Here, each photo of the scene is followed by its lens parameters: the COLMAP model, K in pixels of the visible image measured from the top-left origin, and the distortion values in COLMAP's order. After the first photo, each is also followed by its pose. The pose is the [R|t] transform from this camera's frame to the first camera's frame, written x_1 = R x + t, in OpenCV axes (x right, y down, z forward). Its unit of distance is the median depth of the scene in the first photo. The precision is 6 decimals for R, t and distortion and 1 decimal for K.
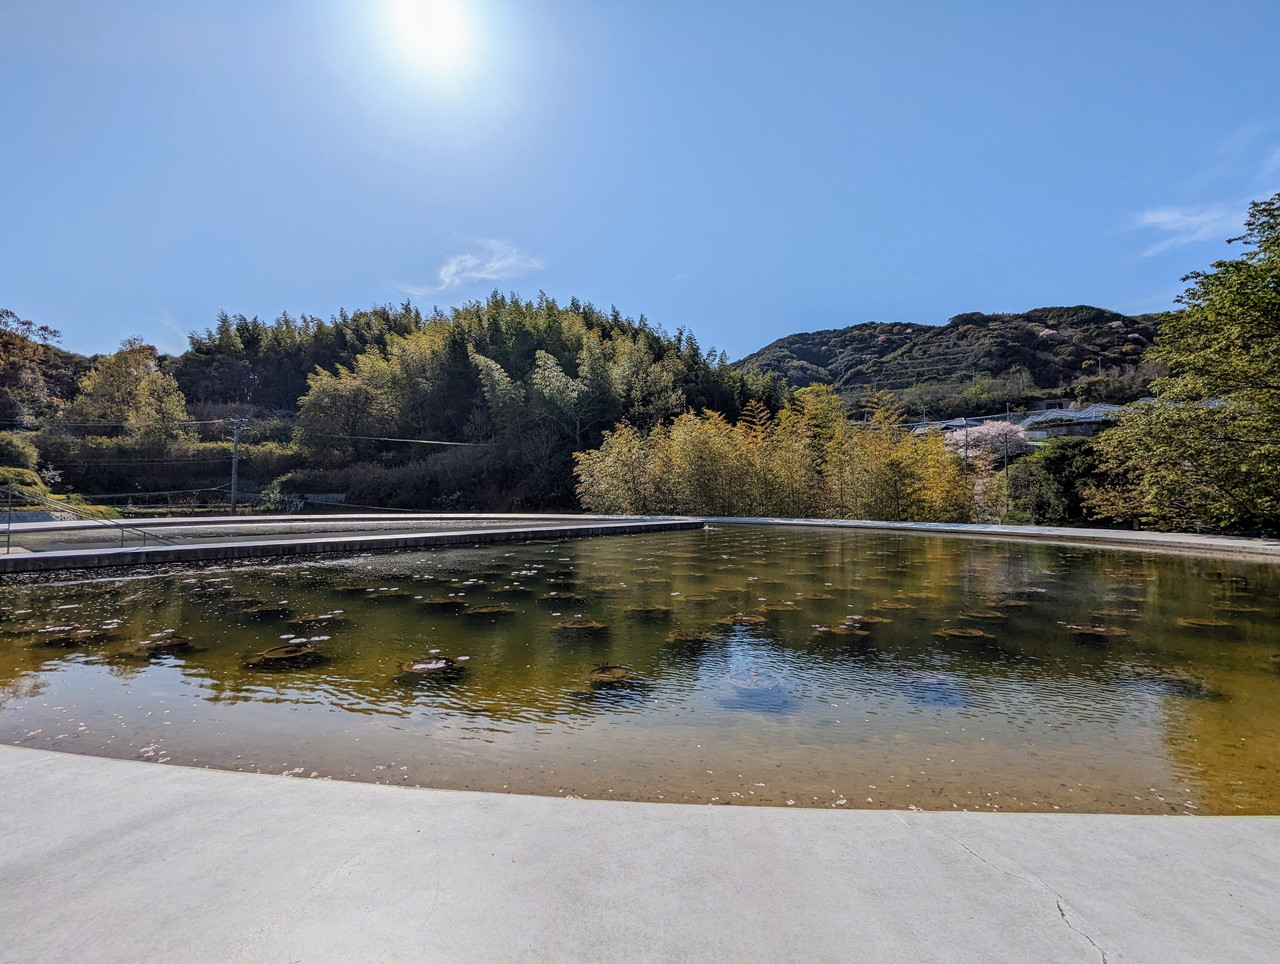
lens RADIAL K [[610.8, 0, 639.5], [0, 610.8, 487.4], [0, 0, 1]] dist [-0.003819, 0.002378]
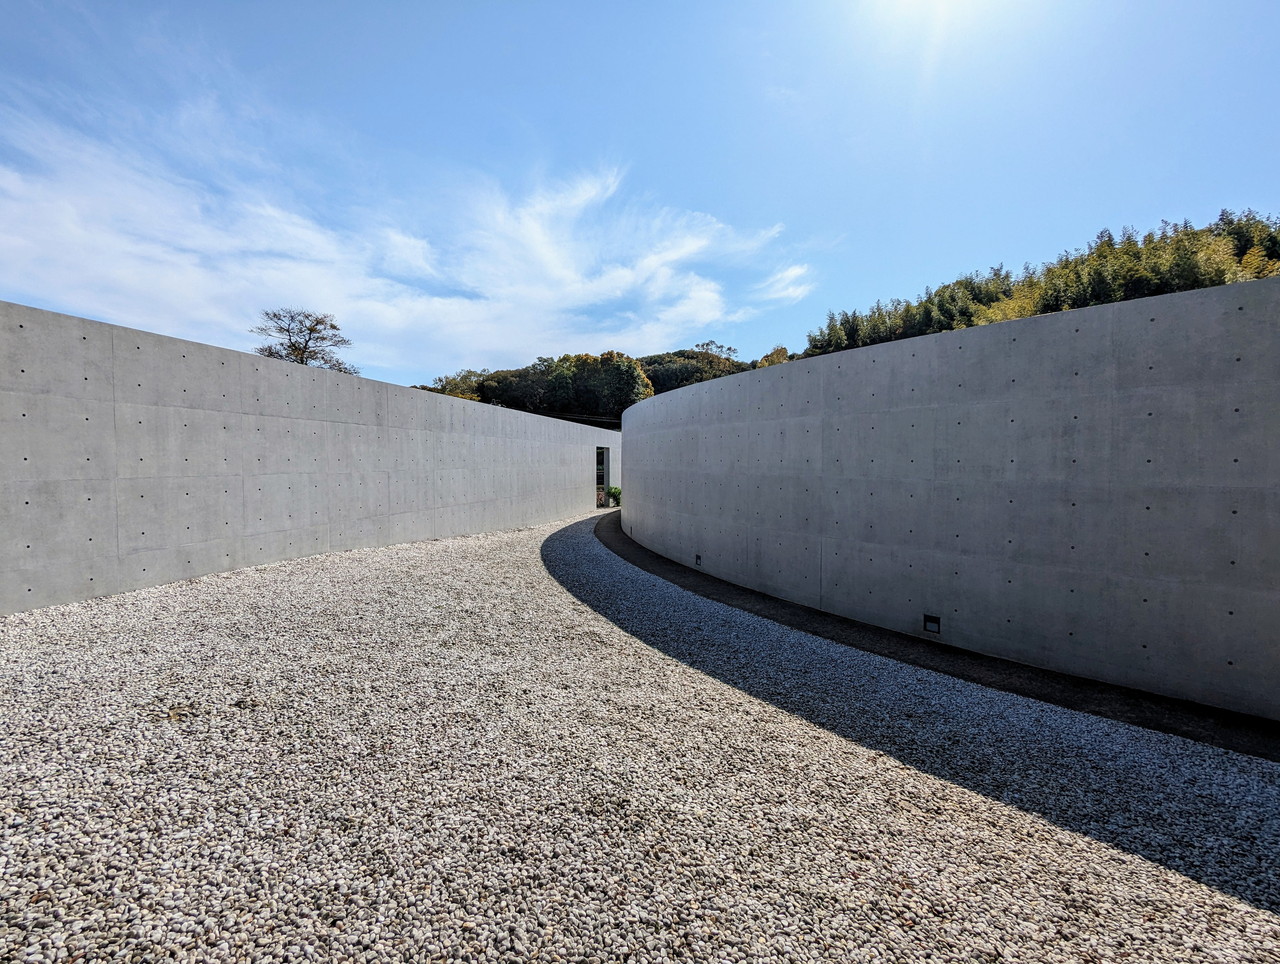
lens RADIAL K [[610.8, 0, 639.2], [0, 610.8, 480.0], [0, 0, 1]] dist [-0.003819, 0.002378]
pose [[0.638158, 0.025306, -0.769490, 0.028184], [0.013258, 0.998950, 0.043848, -0.007517], [0.769791, -0.038184, 0.637152, -0.100143]]
